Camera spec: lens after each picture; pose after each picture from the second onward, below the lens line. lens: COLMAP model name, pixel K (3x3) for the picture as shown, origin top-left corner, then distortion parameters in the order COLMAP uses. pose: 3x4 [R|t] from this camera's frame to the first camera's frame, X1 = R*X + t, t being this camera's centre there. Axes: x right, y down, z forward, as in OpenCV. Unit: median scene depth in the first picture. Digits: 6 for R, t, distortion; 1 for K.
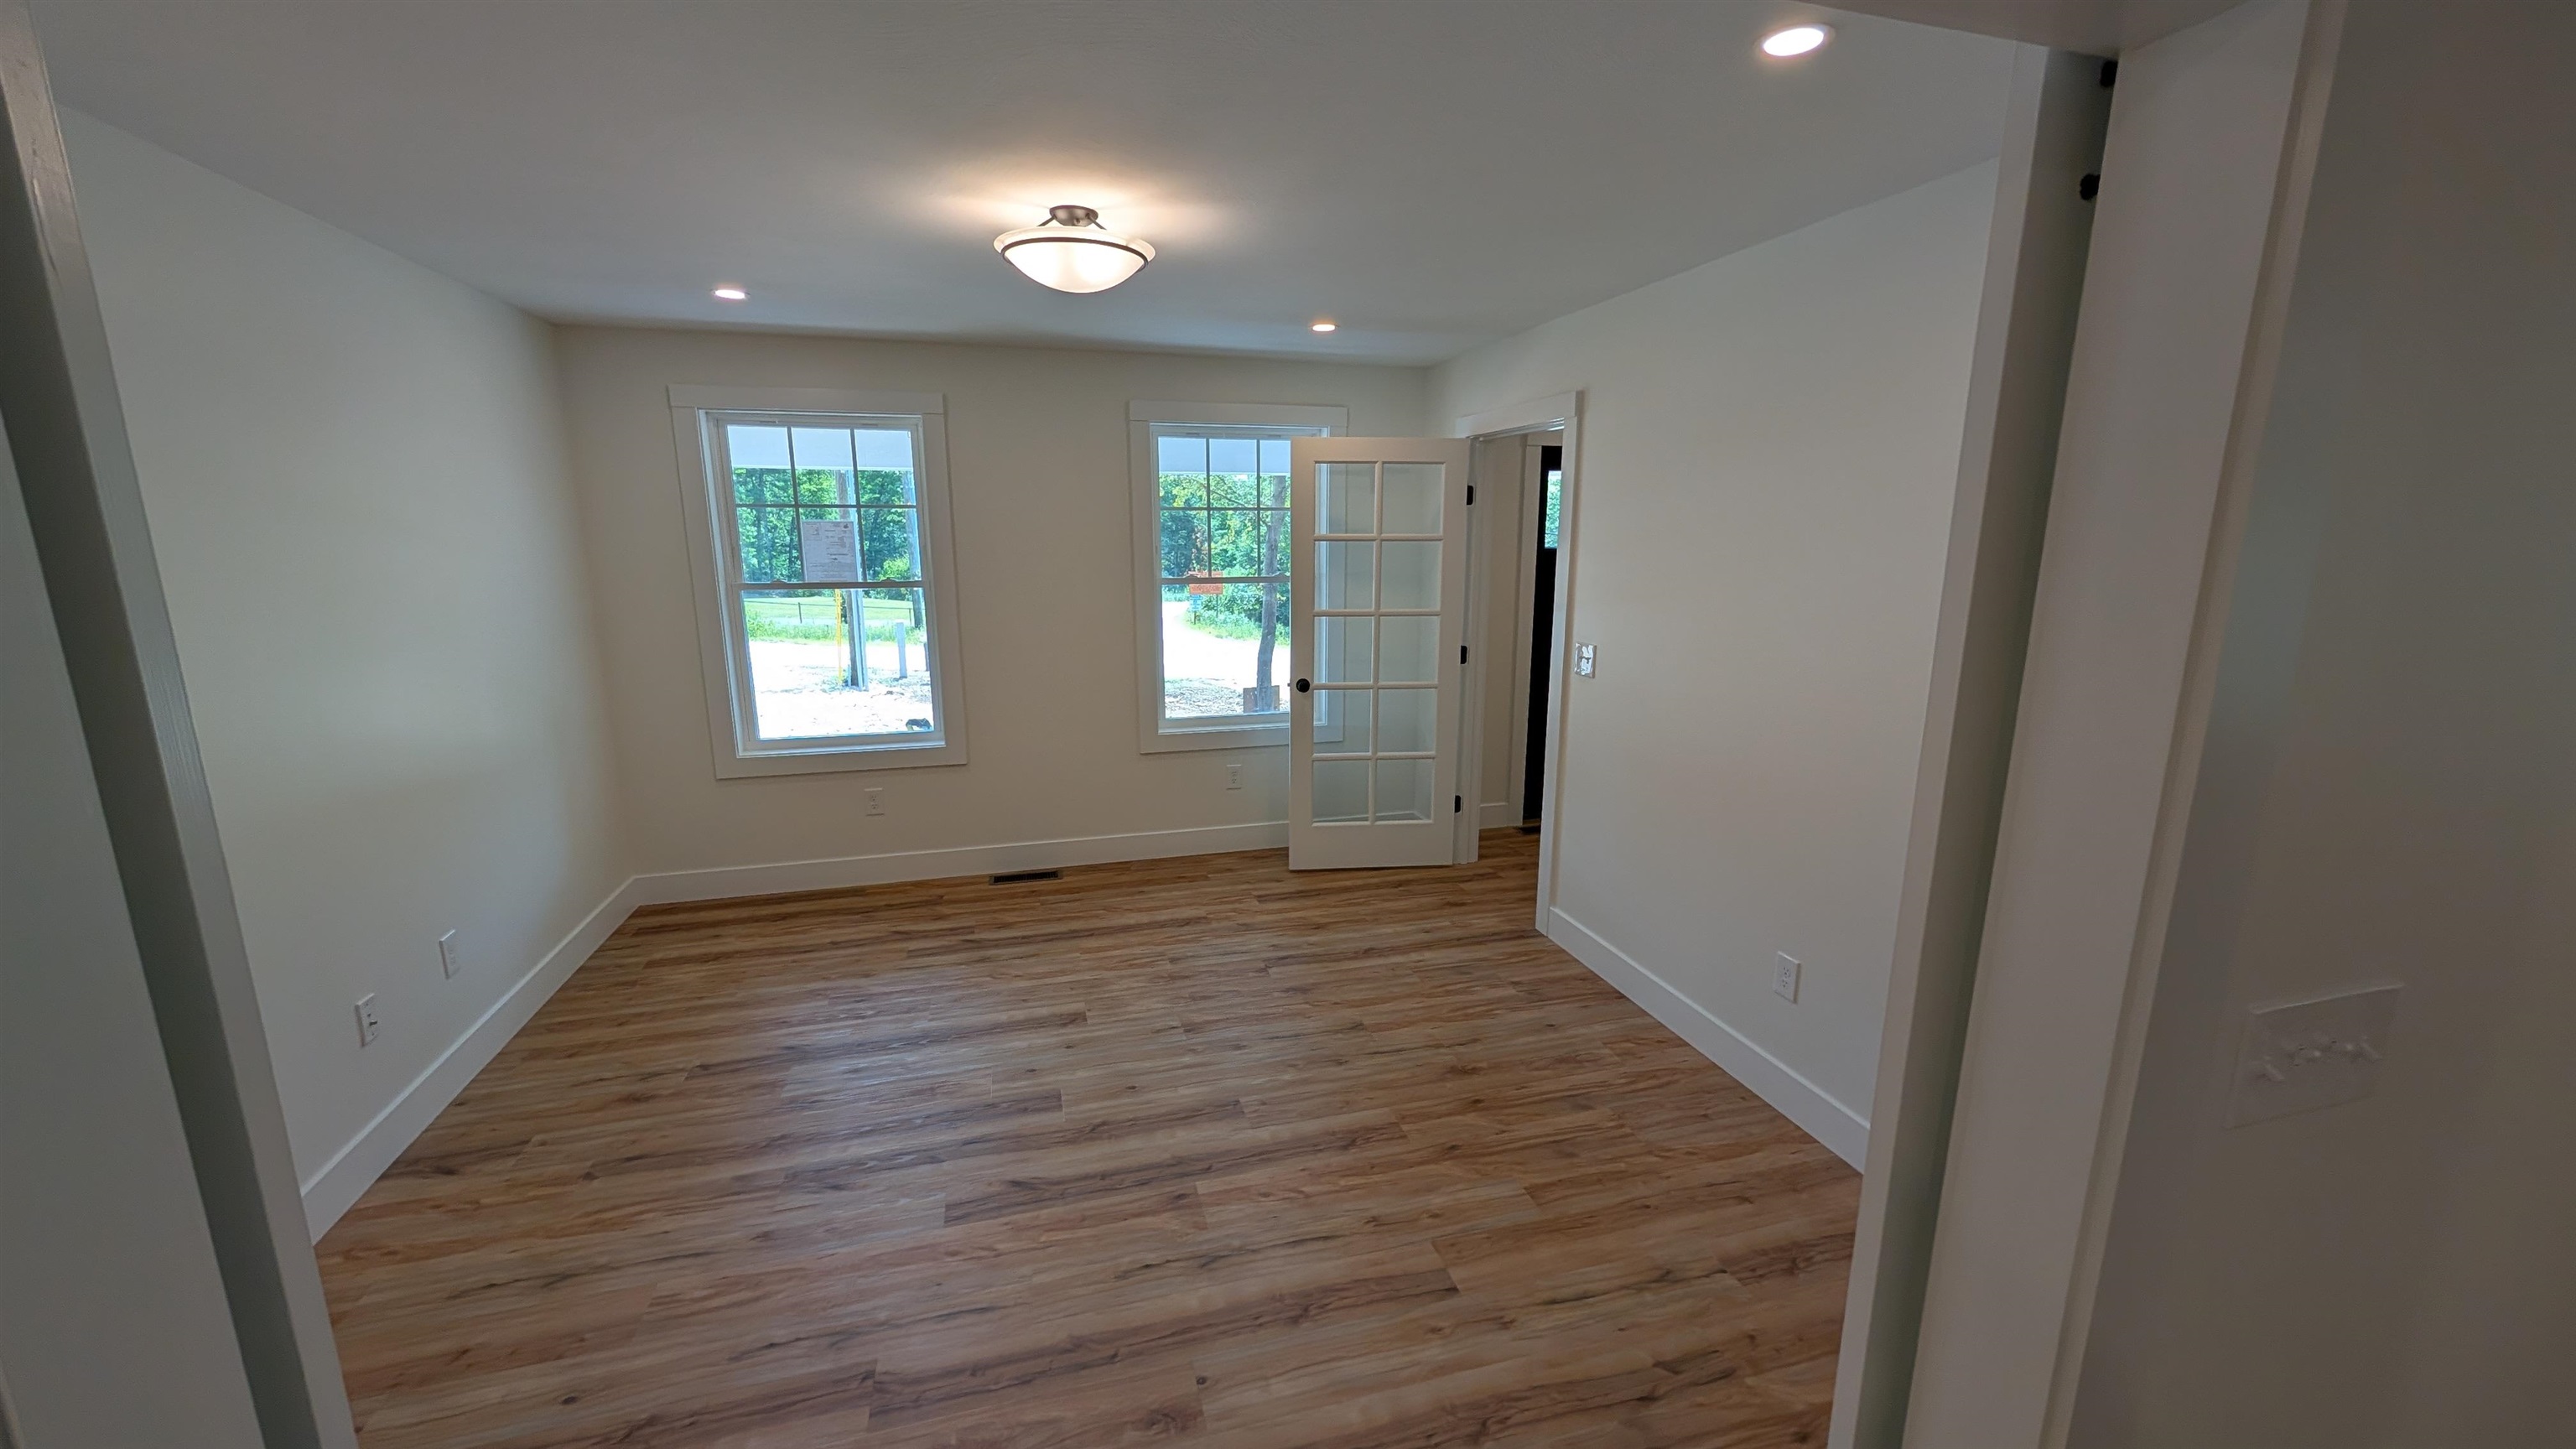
lens RADIAL K [[974.7, 0, 1282.5], [0, 974.7, 723.5], [0, 0, 1]] dist [-0.010051, -0.000008]
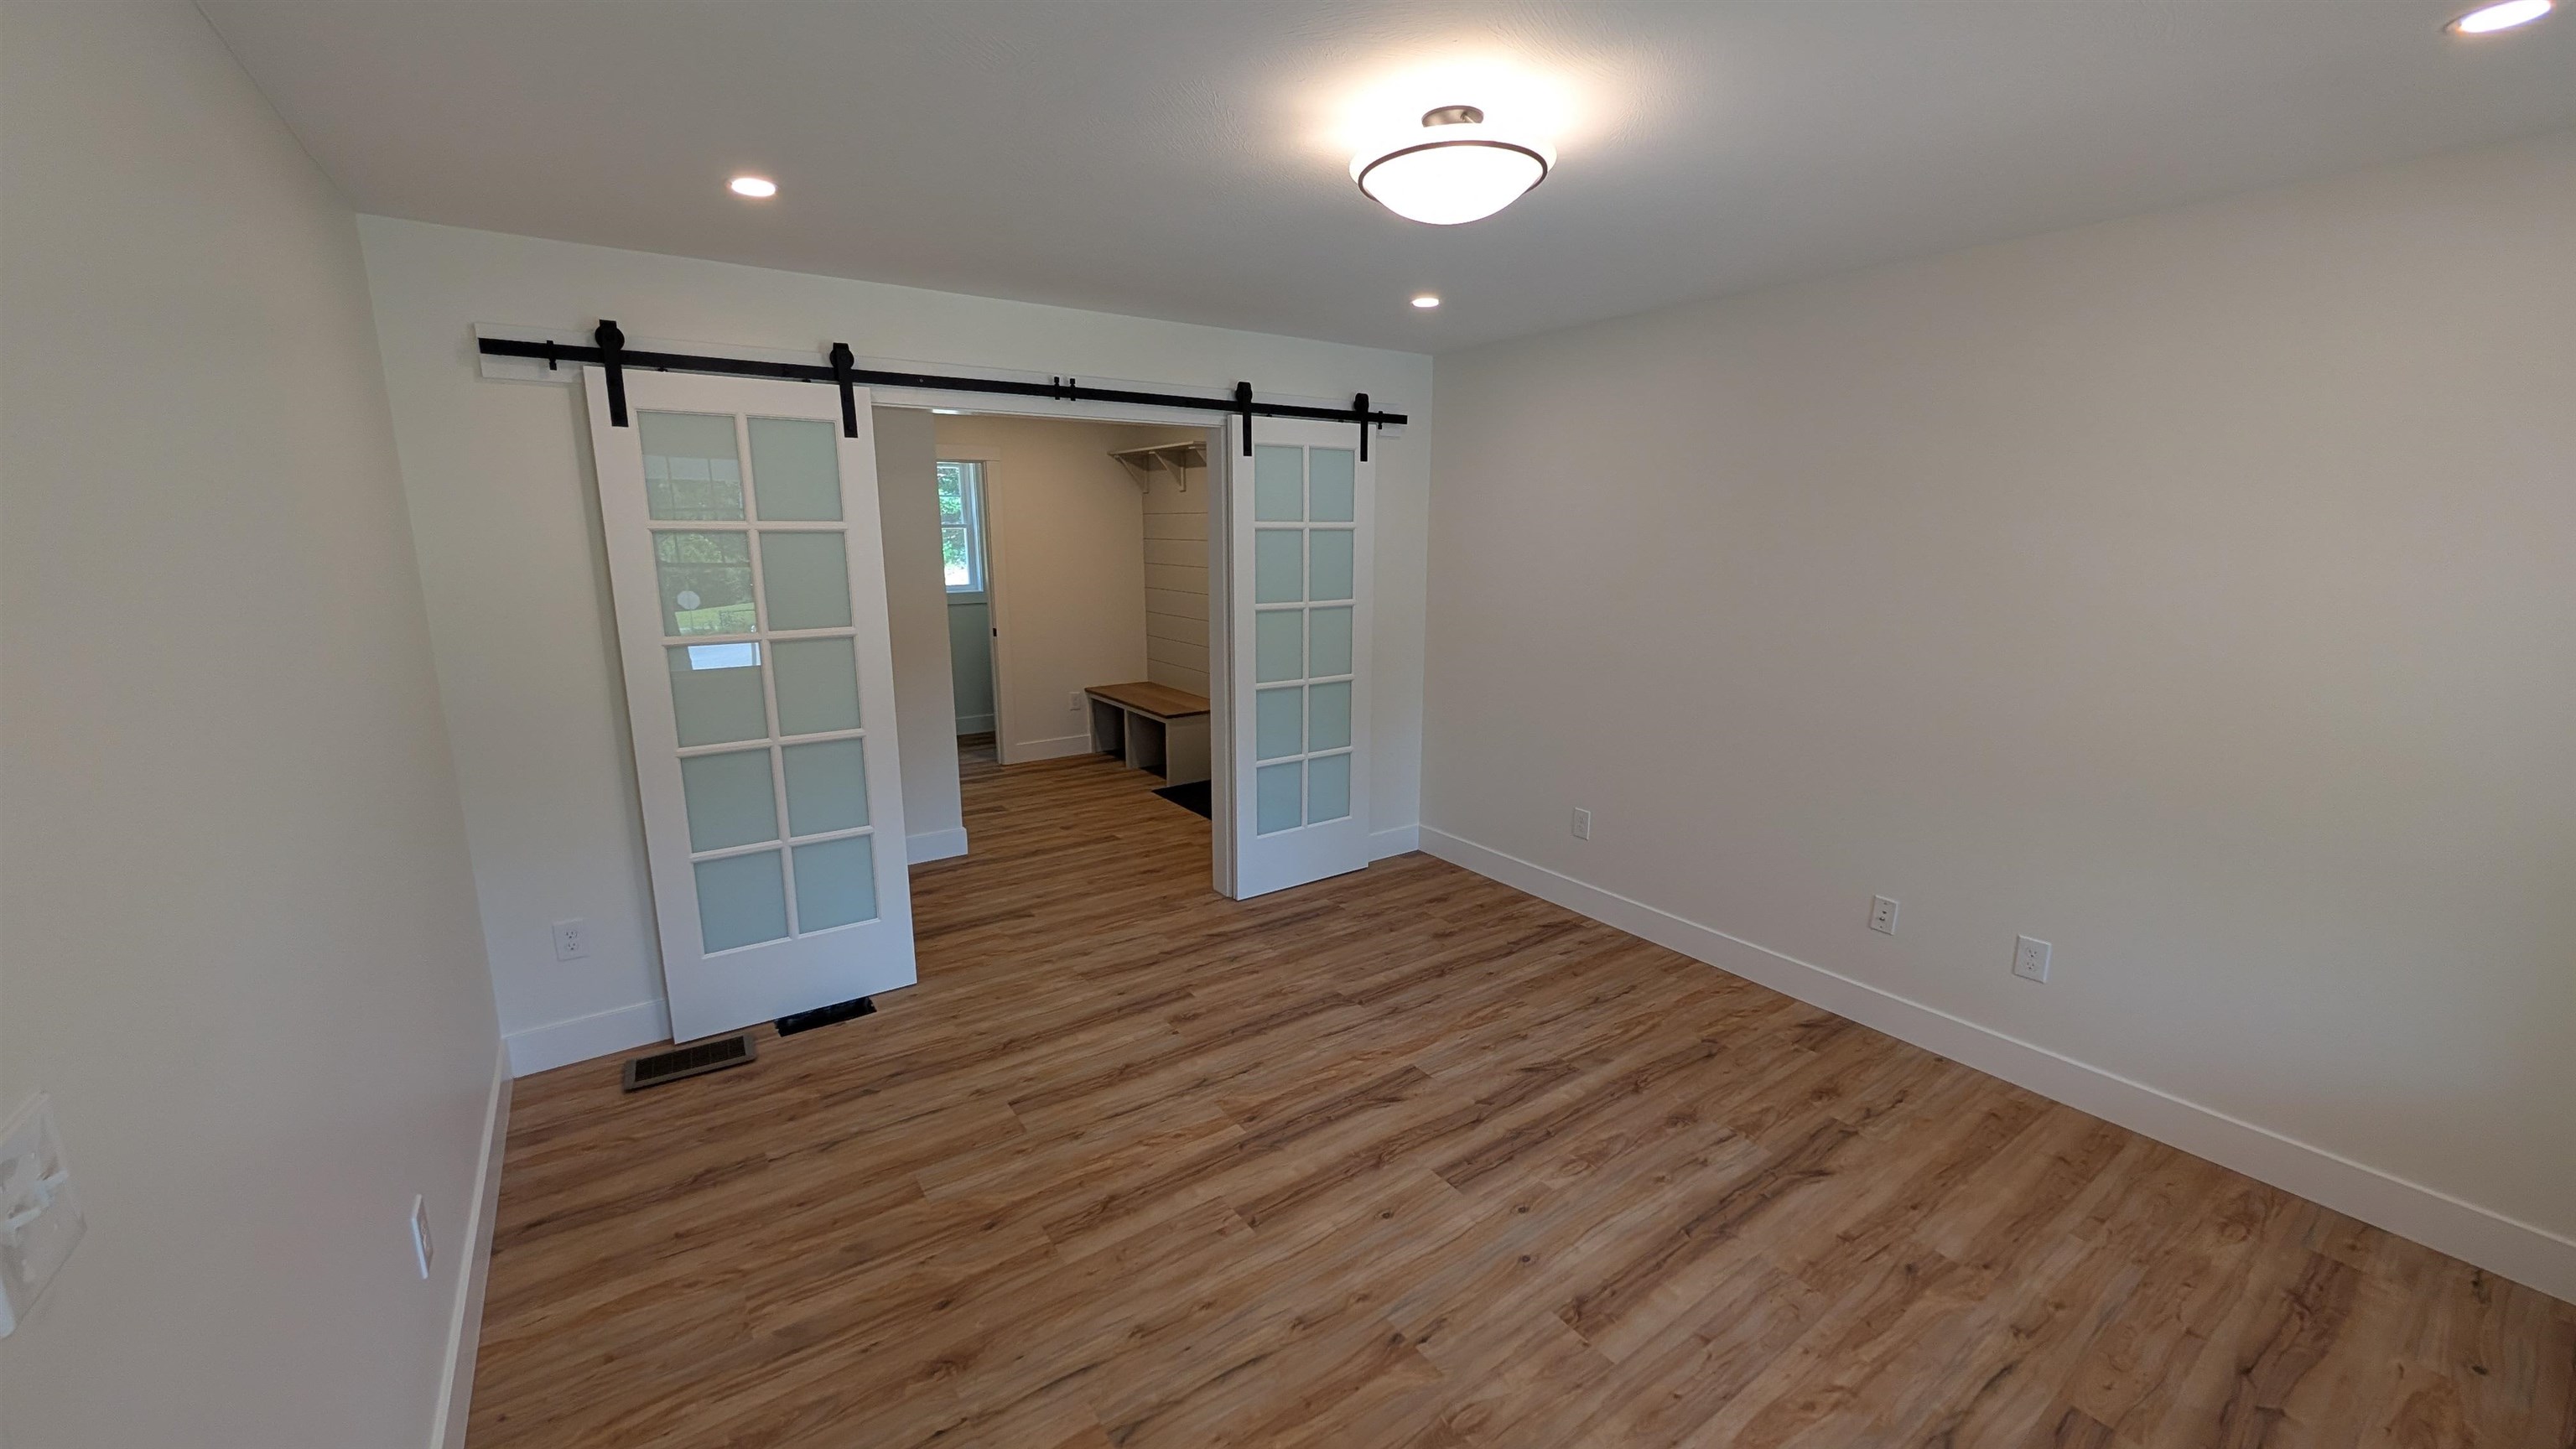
lens RADIAL K [[974.7, 0, 1285.5], [0, 974.7, 728.0], [0, 0, 1]] dist [-0.010051, -0.000008]
pose [[-0.944600, 0.064730, -0.321779, 0.183030], [-0.066964, 0.921735, 0.381995, -0.348756], [0.321321, 0.382380, -0.866336, 1.738248]]
